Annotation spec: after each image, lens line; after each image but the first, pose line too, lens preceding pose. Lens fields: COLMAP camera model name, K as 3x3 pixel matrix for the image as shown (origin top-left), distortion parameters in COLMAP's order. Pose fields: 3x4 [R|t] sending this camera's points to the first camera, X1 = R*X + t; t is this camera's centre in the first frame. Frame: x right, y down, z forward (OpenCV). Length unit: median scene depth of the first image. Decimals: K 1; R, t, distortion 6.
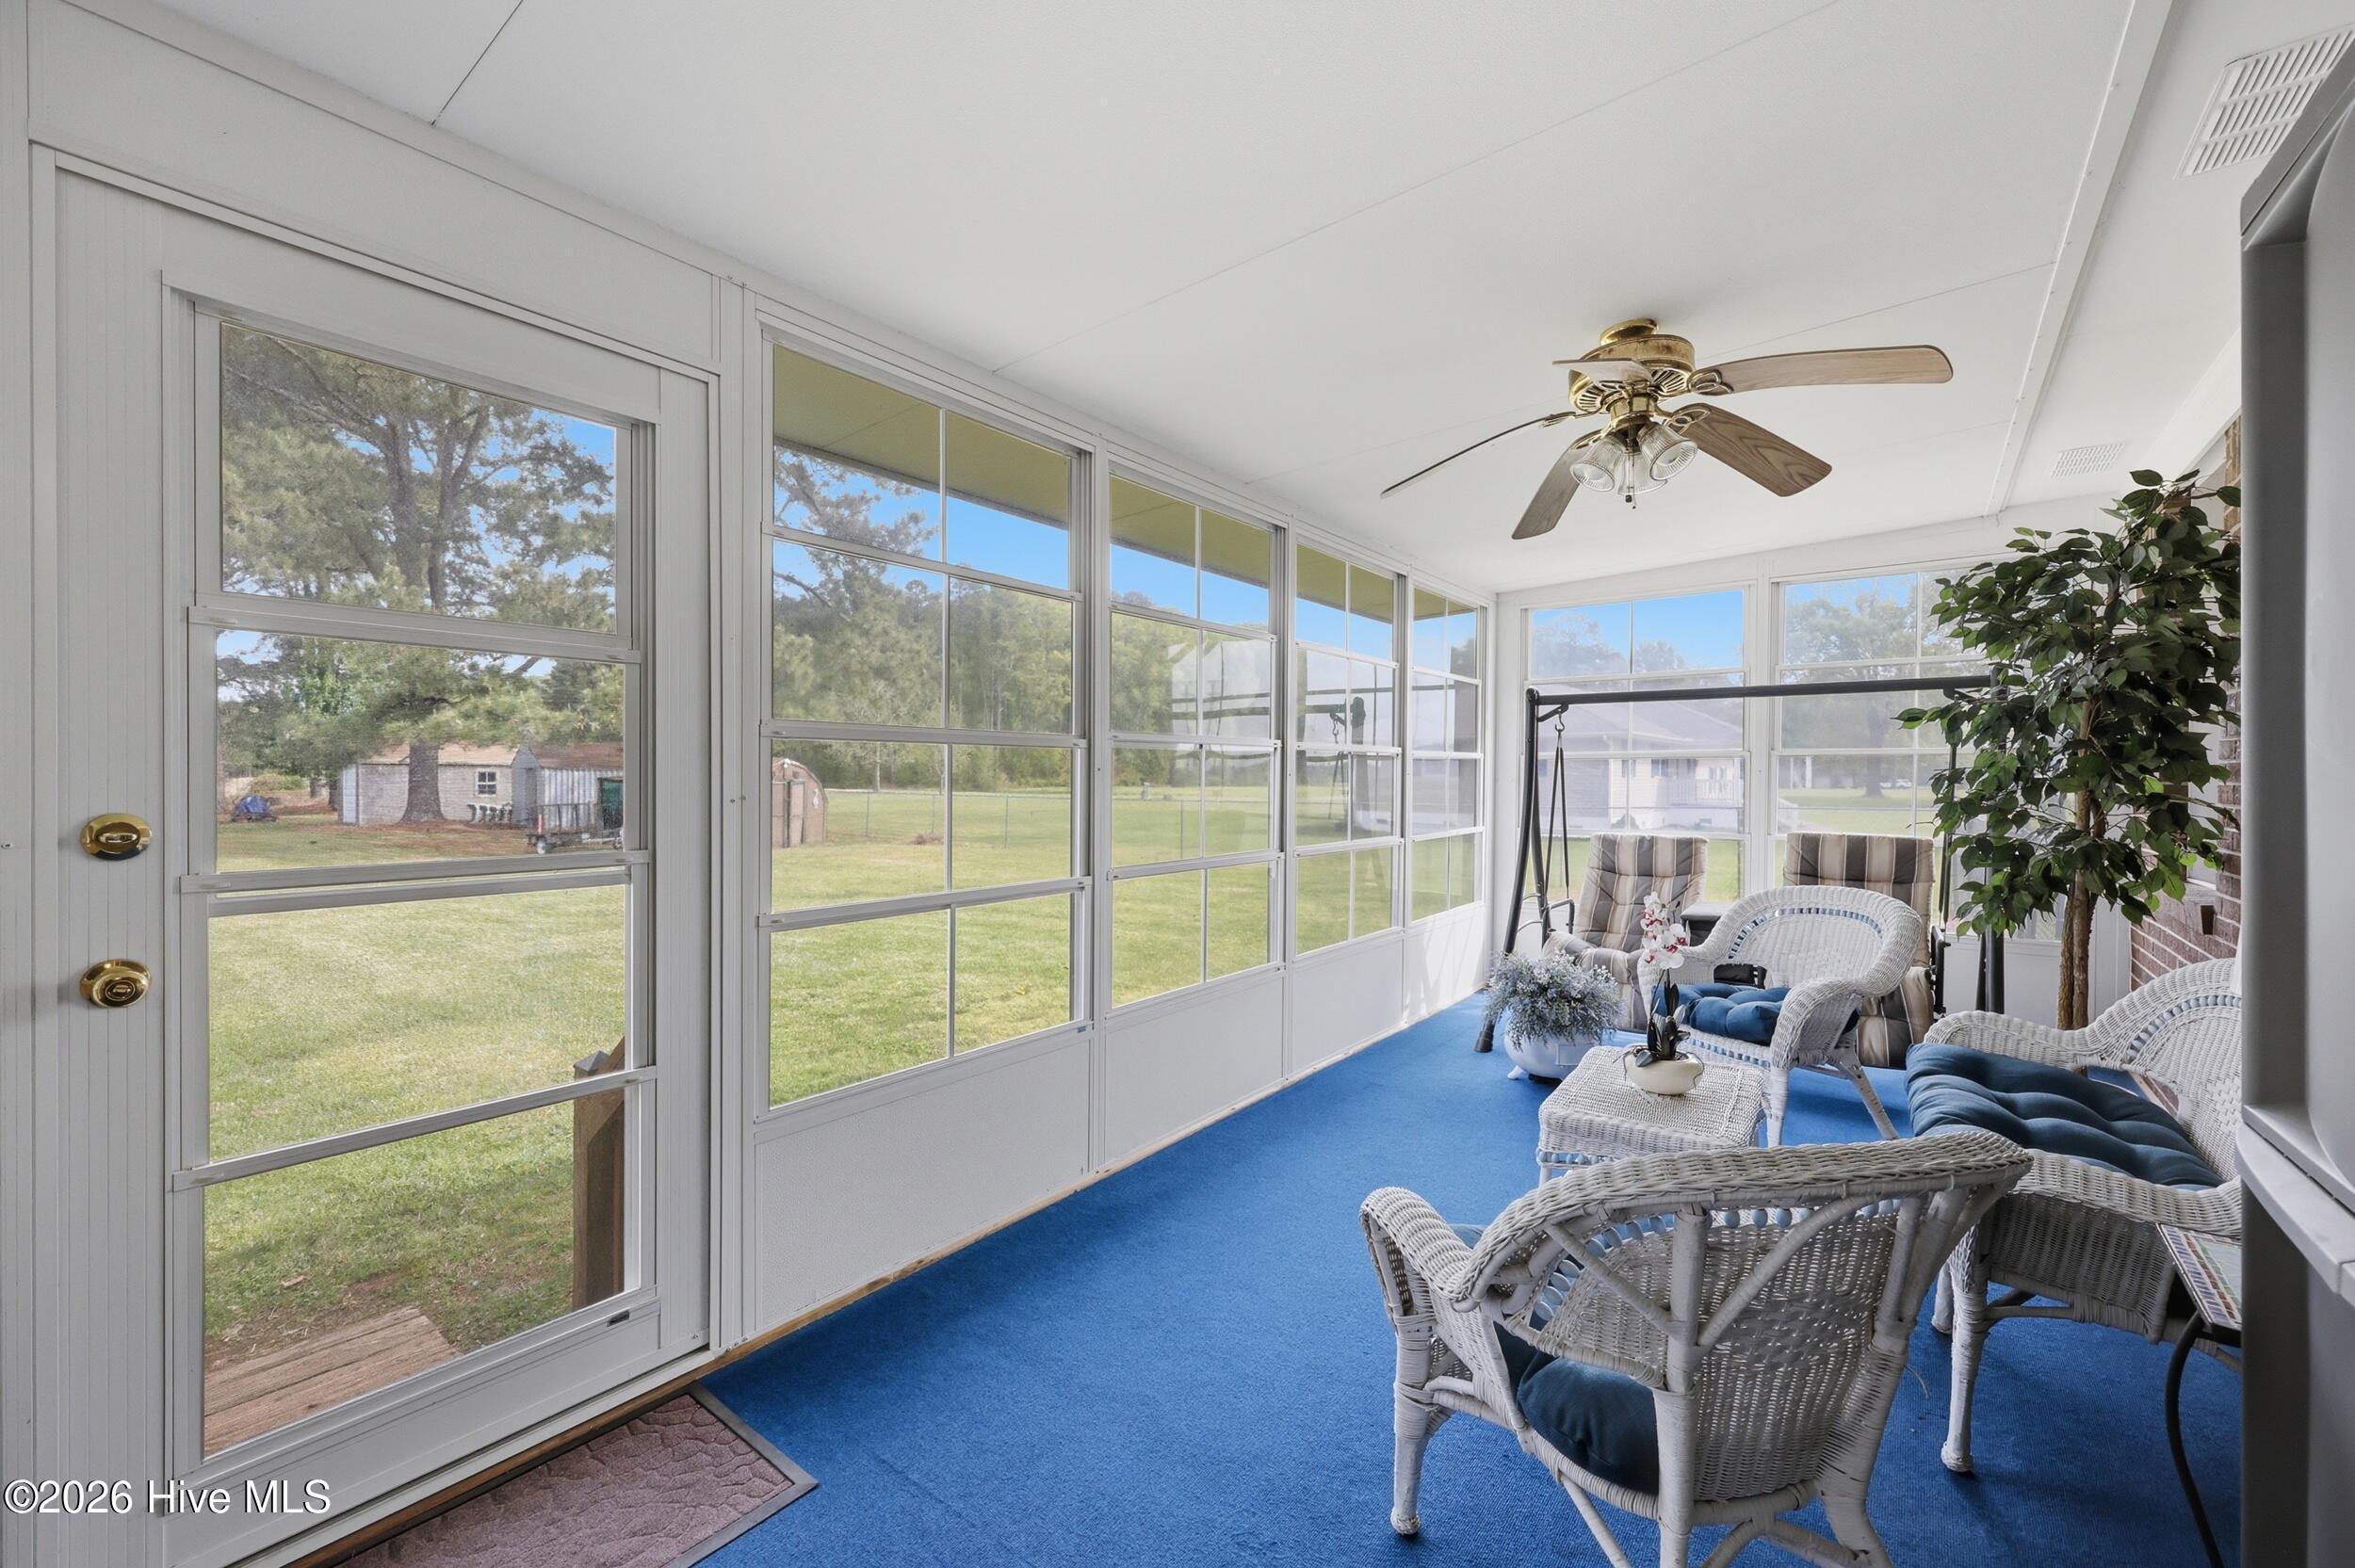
lens RADIAL K [[962.1, 0, 1178.3], [0, 962.1, 776.9], [0, 0, 1]] dist [-0.001936, 0.000178]
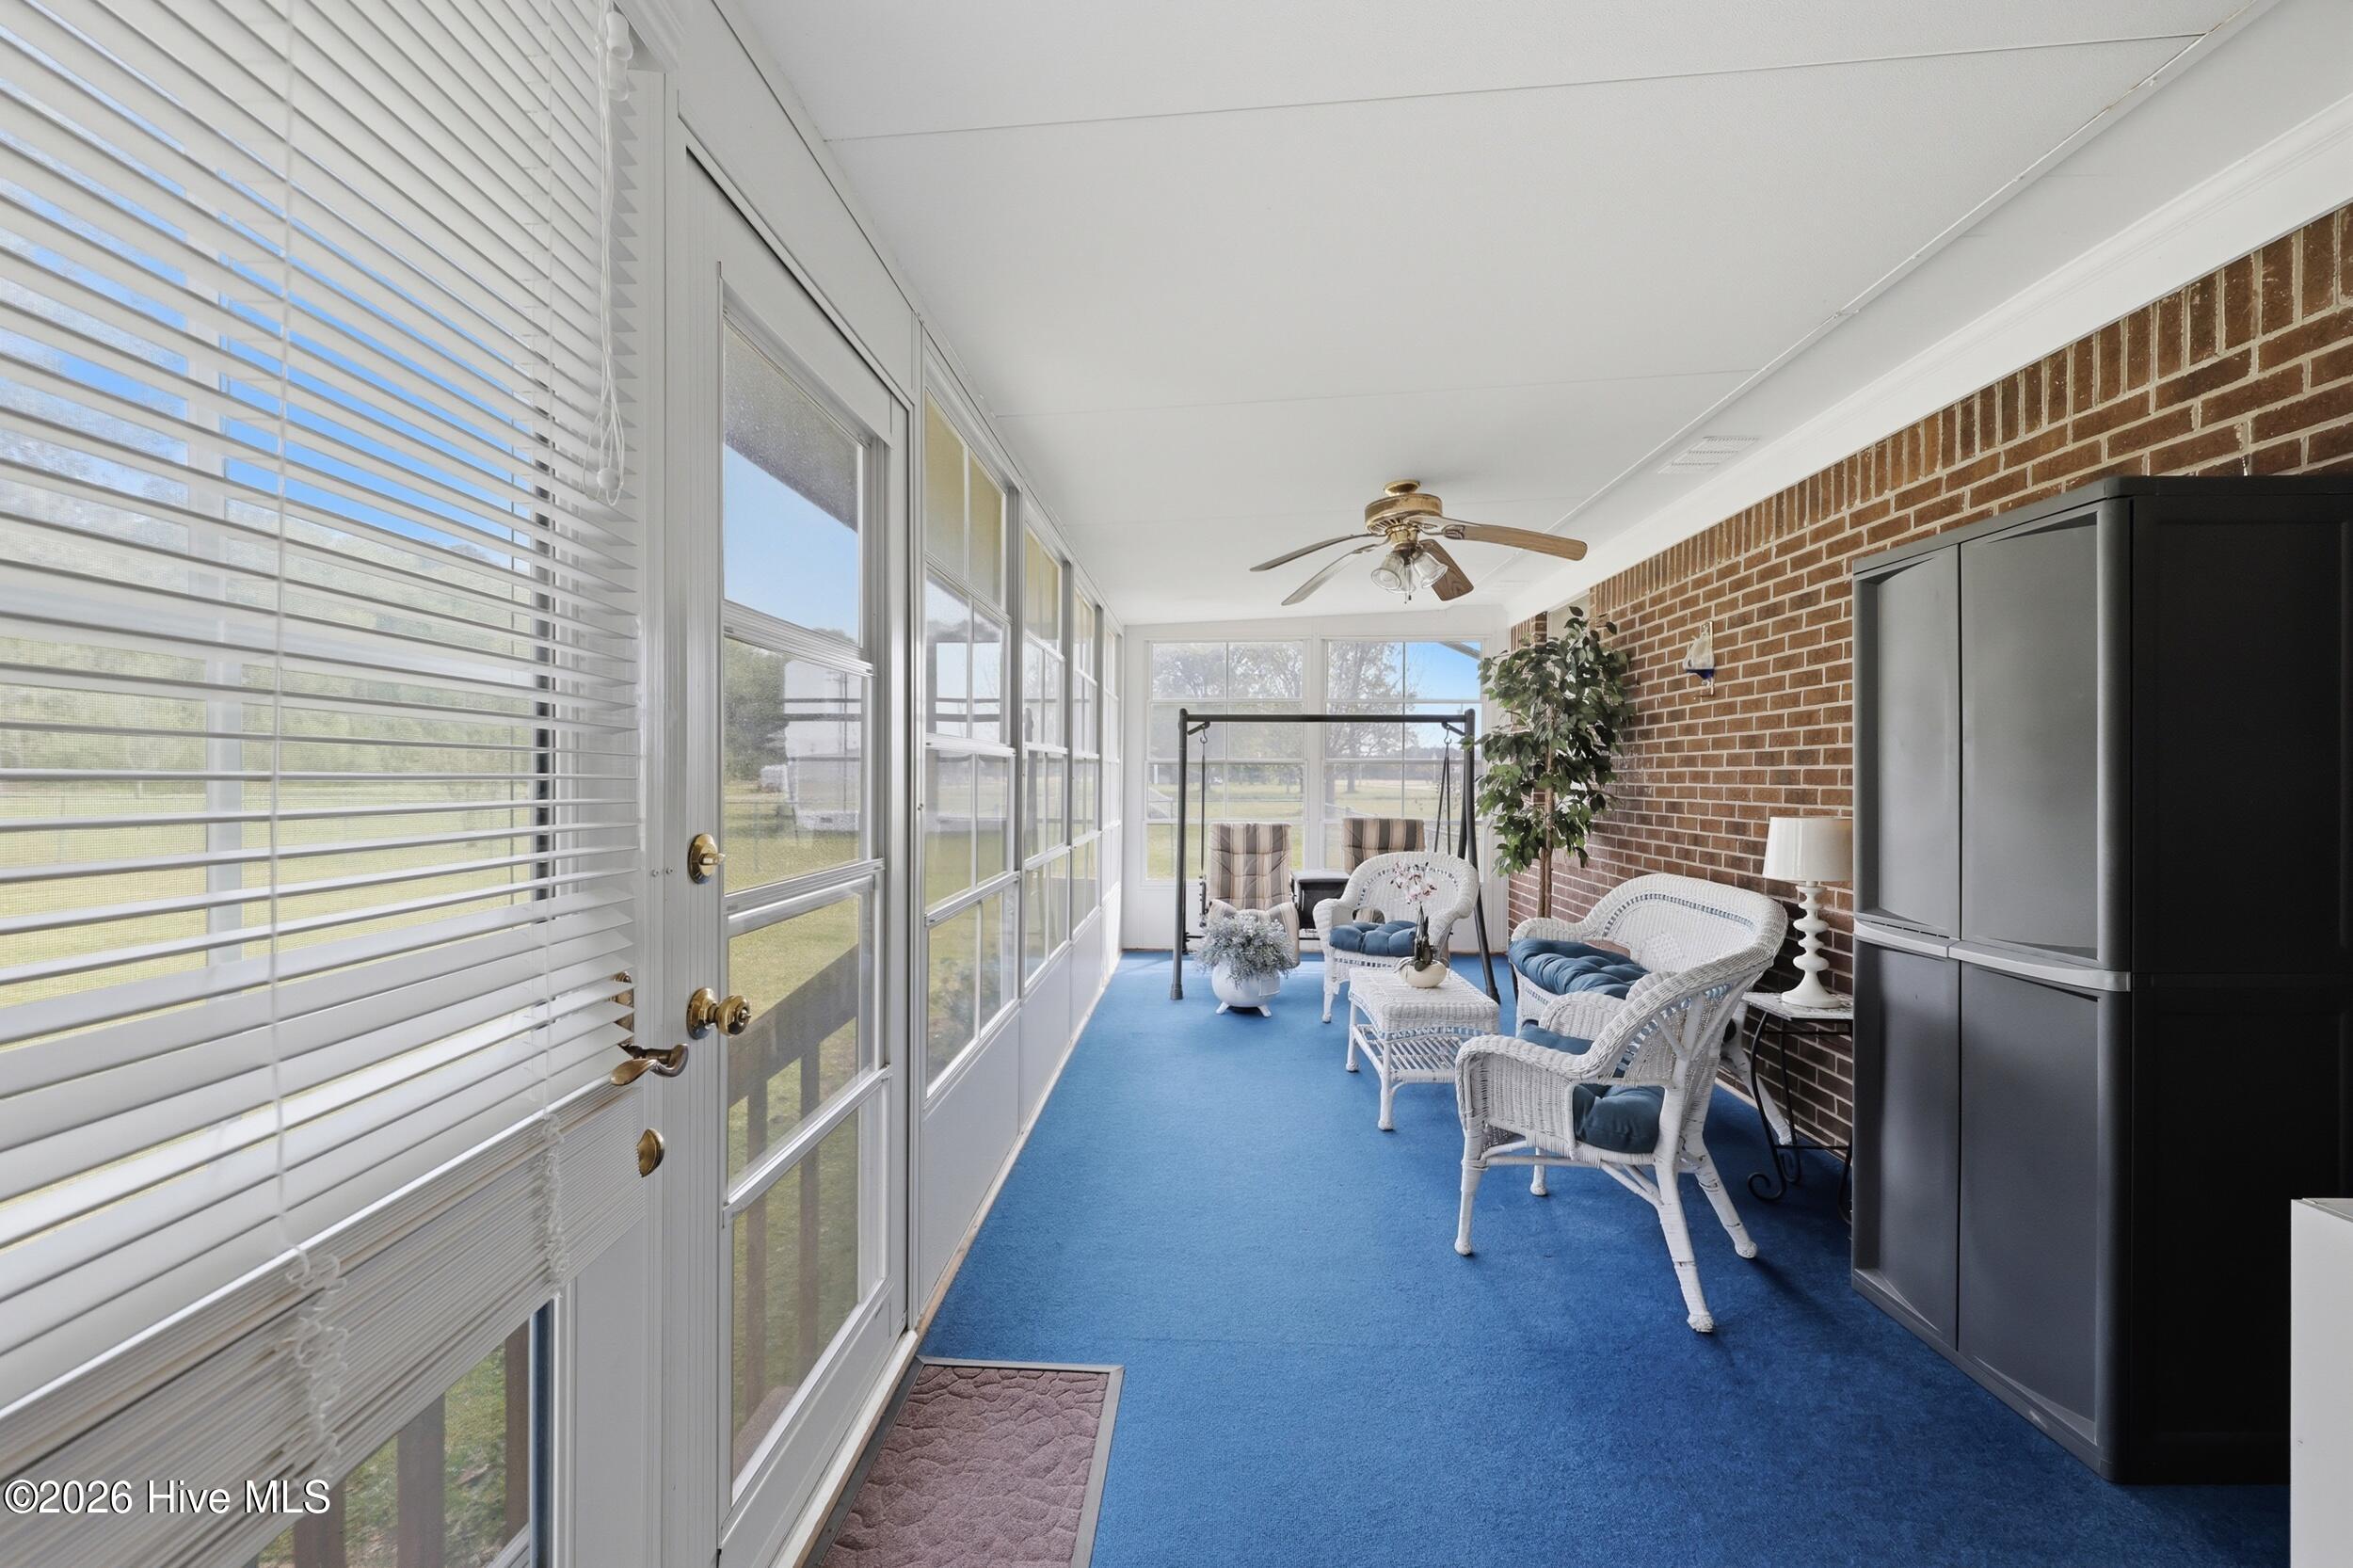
lens RADIAL K [[961.4, 0, 1160.8], [0, 961.4, 785.8], [0, 0, 1]] dist [-0.001936, 0.000178]
pose [[0.813135, -0.006684, 0.582037, -0.445261], [0.000255, 0.999938, 0.011126, -0.005924], [-0.582076, -0.008898, 0.813086, -0.000949]]
